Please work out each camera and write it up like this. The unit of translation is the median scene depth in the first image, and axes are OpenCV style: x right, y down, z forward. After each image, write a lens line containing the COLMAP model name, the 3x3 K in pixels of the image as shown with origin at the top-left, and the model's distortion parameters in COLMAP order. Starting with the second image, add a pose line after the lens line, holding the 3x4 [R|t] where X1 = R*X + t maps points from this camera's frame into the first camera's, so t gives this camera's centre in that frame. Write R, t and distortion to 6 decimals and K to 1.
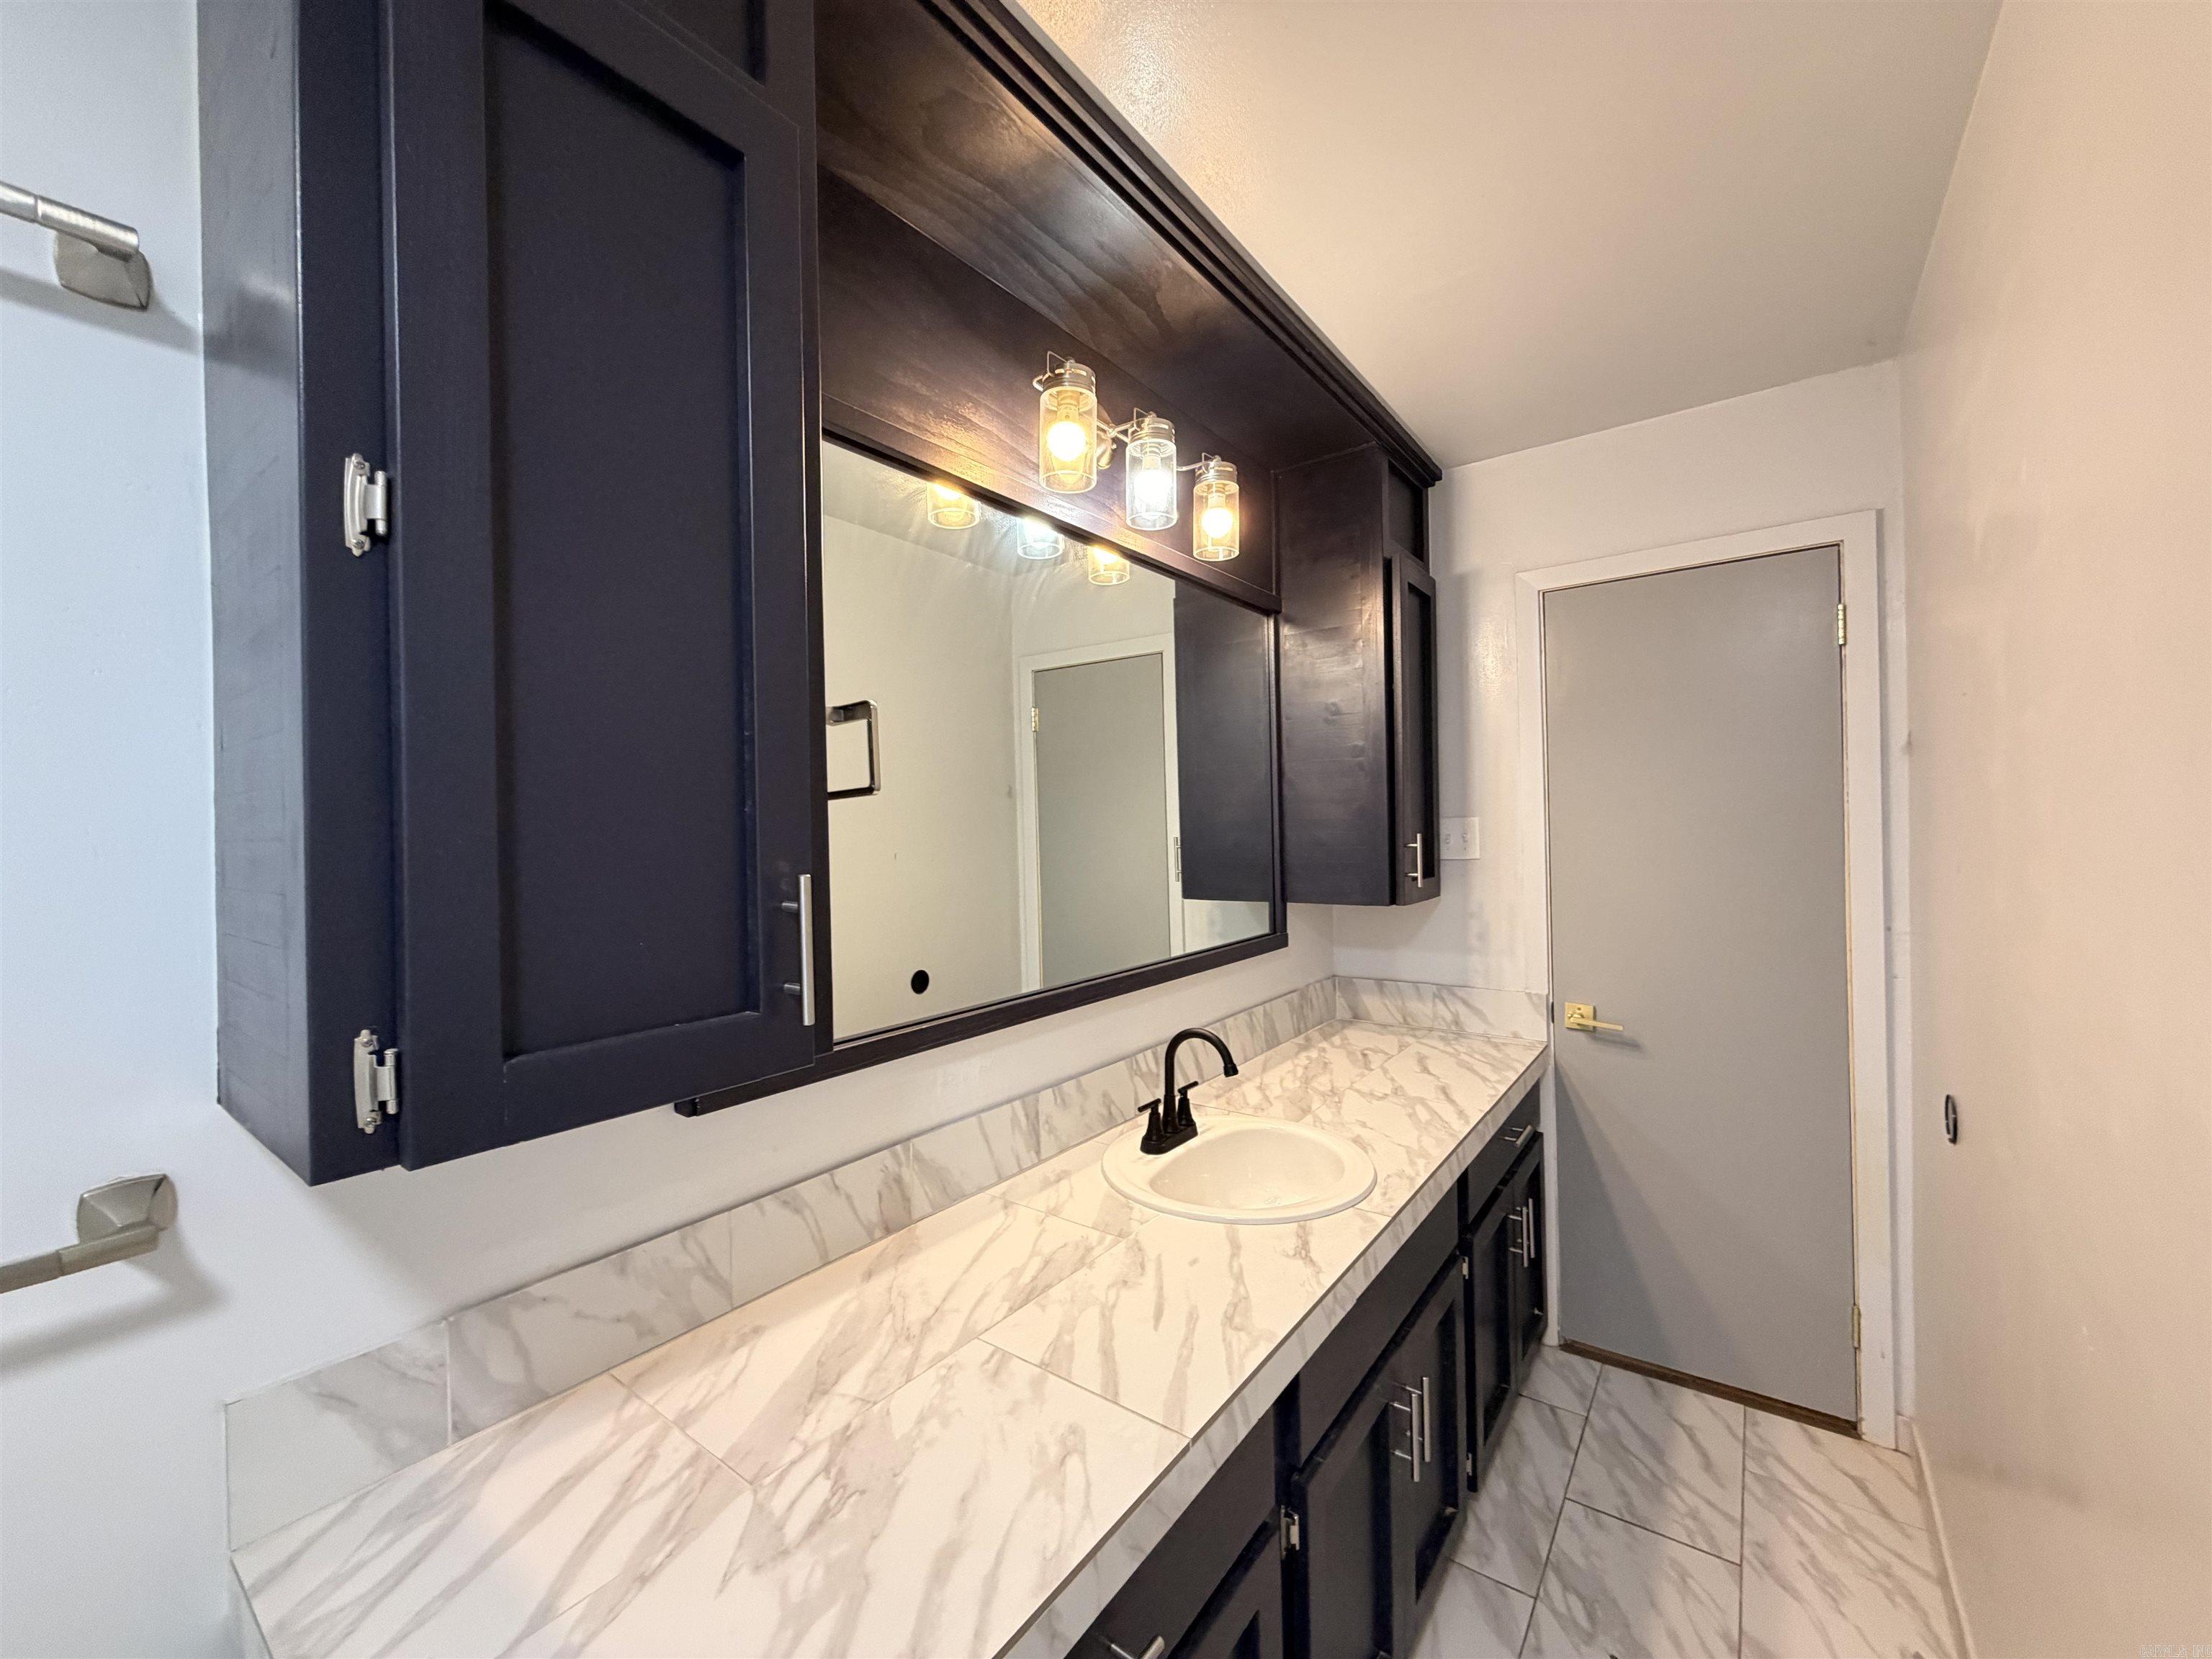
lens RADIAL K [[879.2, 0, 1098.6], [0, 879.2, 833.6], [0, 0, 1]] dist [-0.002104, 0.000350]
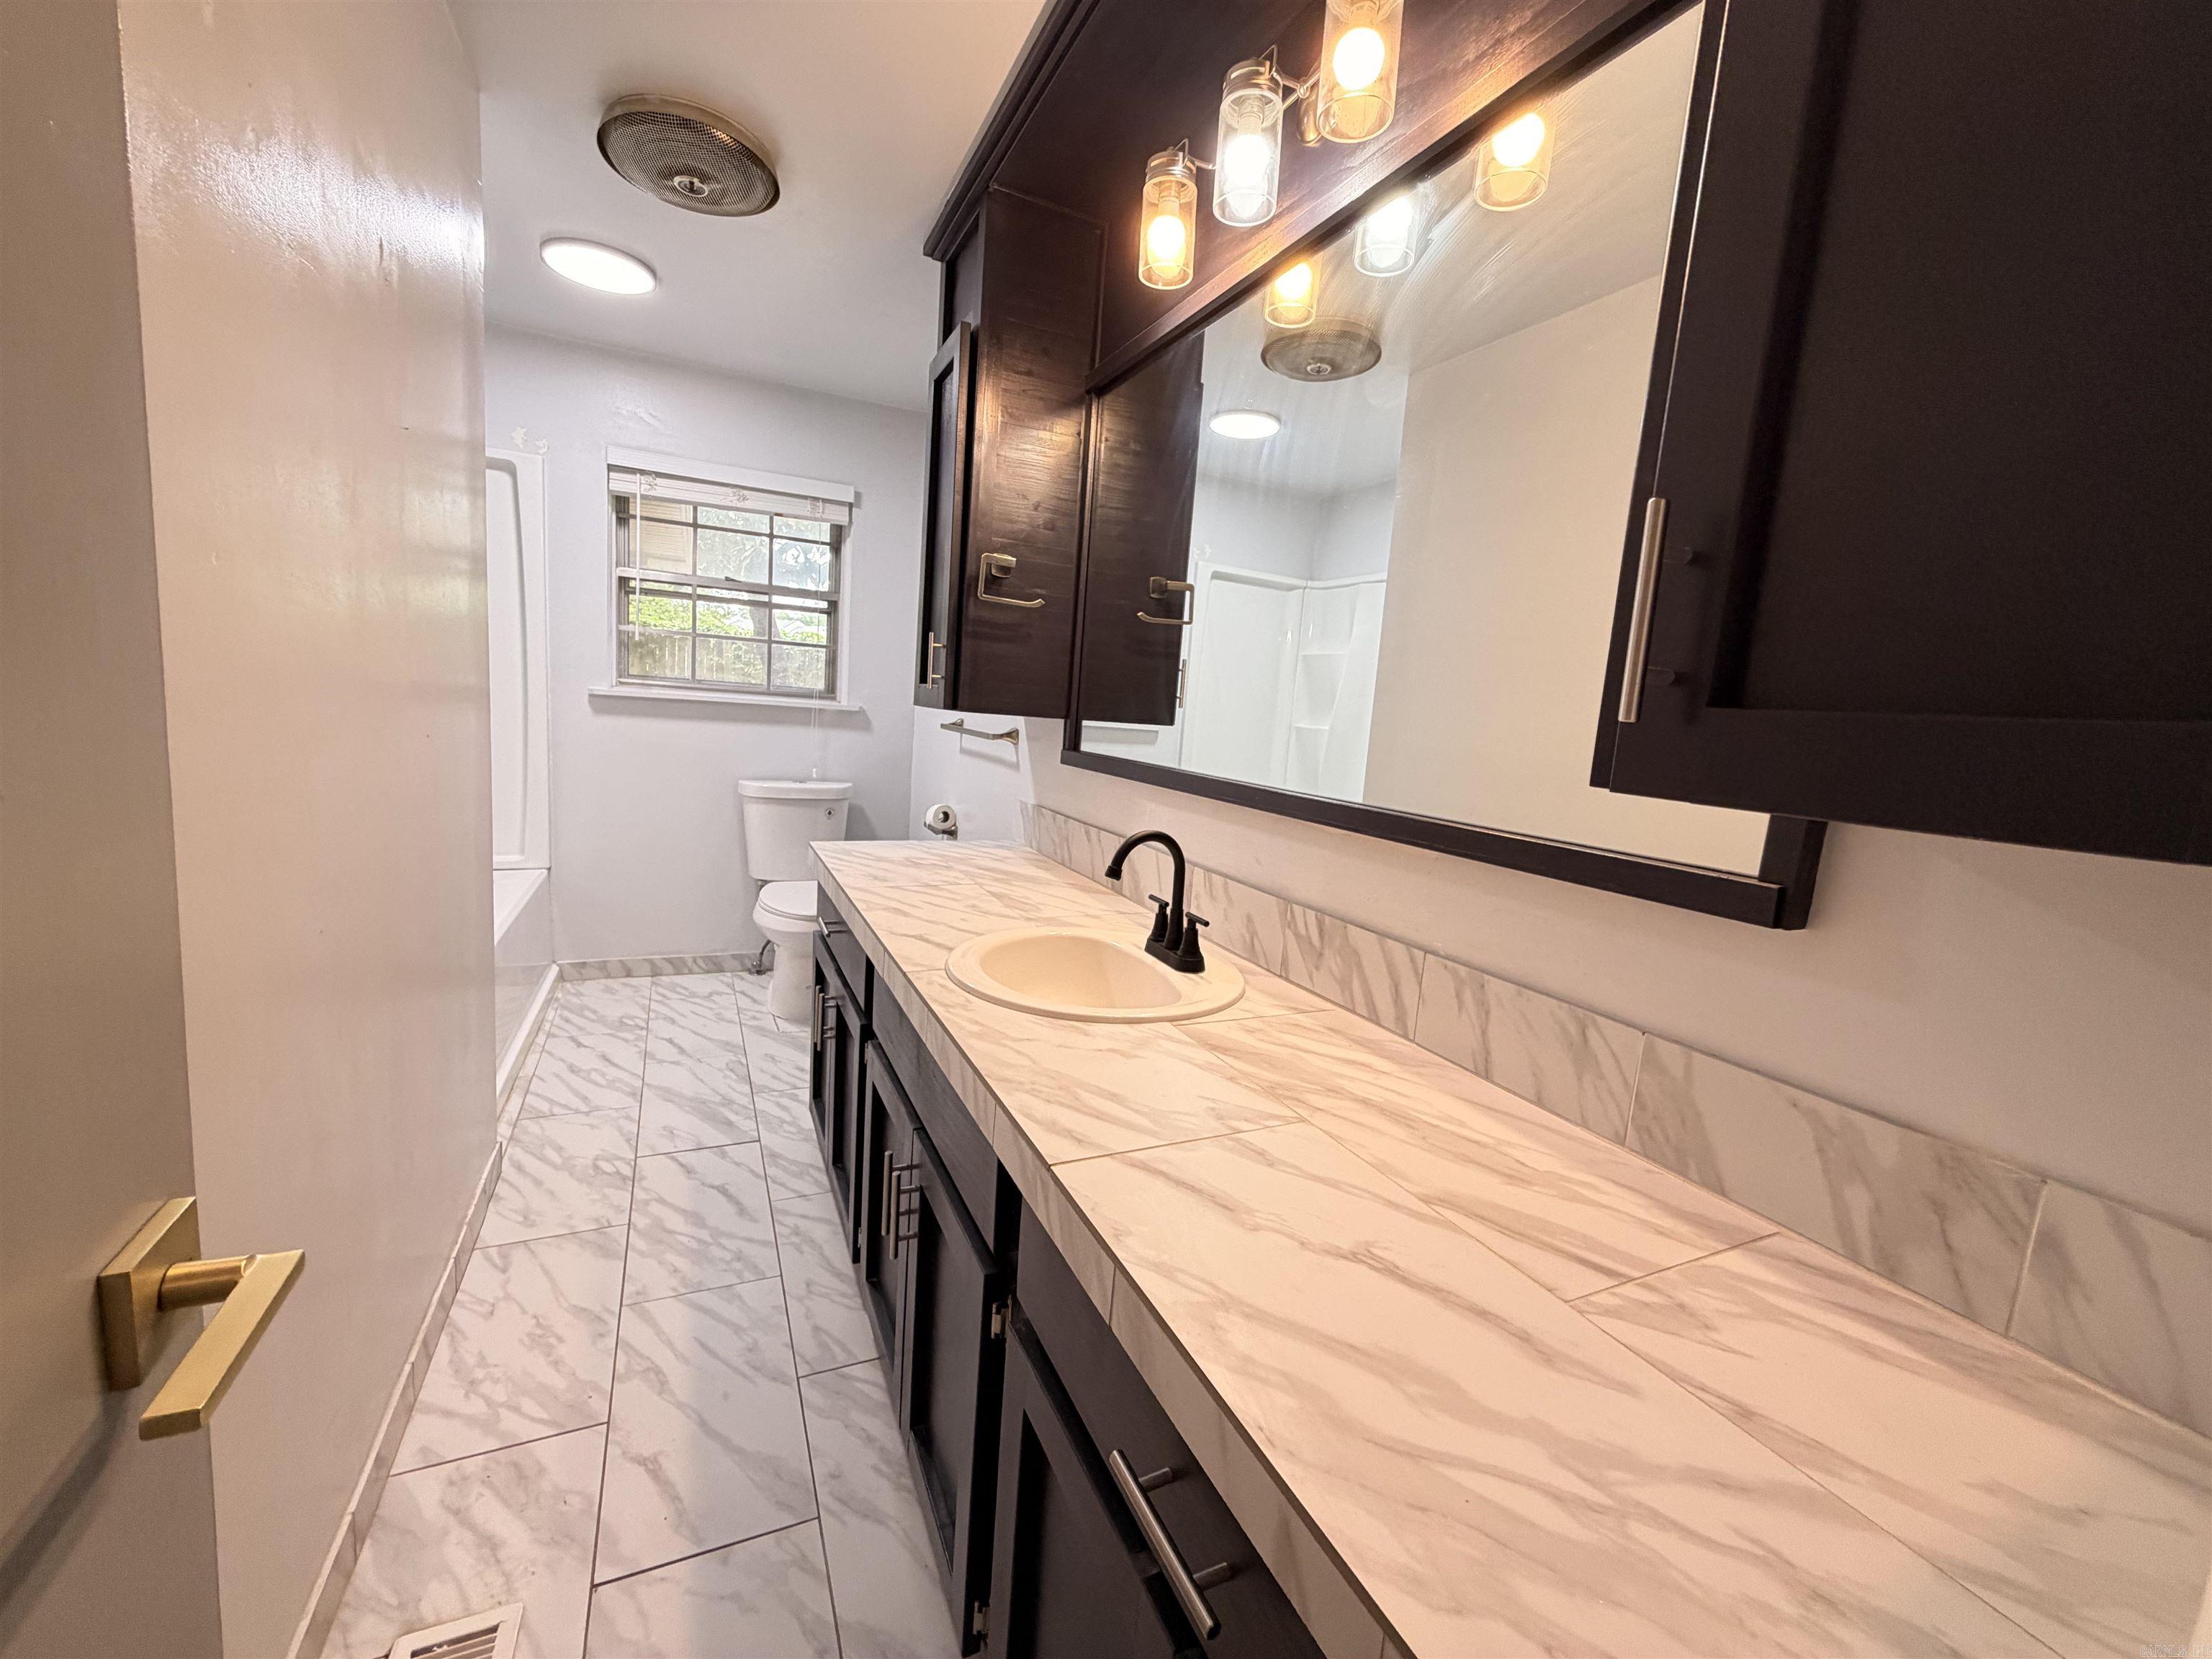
lens RADIAL K [[879.2, 0, 1100.7], [0, 879.2, 819.1], [0, 0, 1]] dist [-0.002104, 0.000350]
pose [[-0.467770, 0.104907, -0.877602, 0.799288], [-0.066018, 0.986010, 0.153054, 0.068687], [0.881381, 0.129531, -0.454300, 1.190731]]
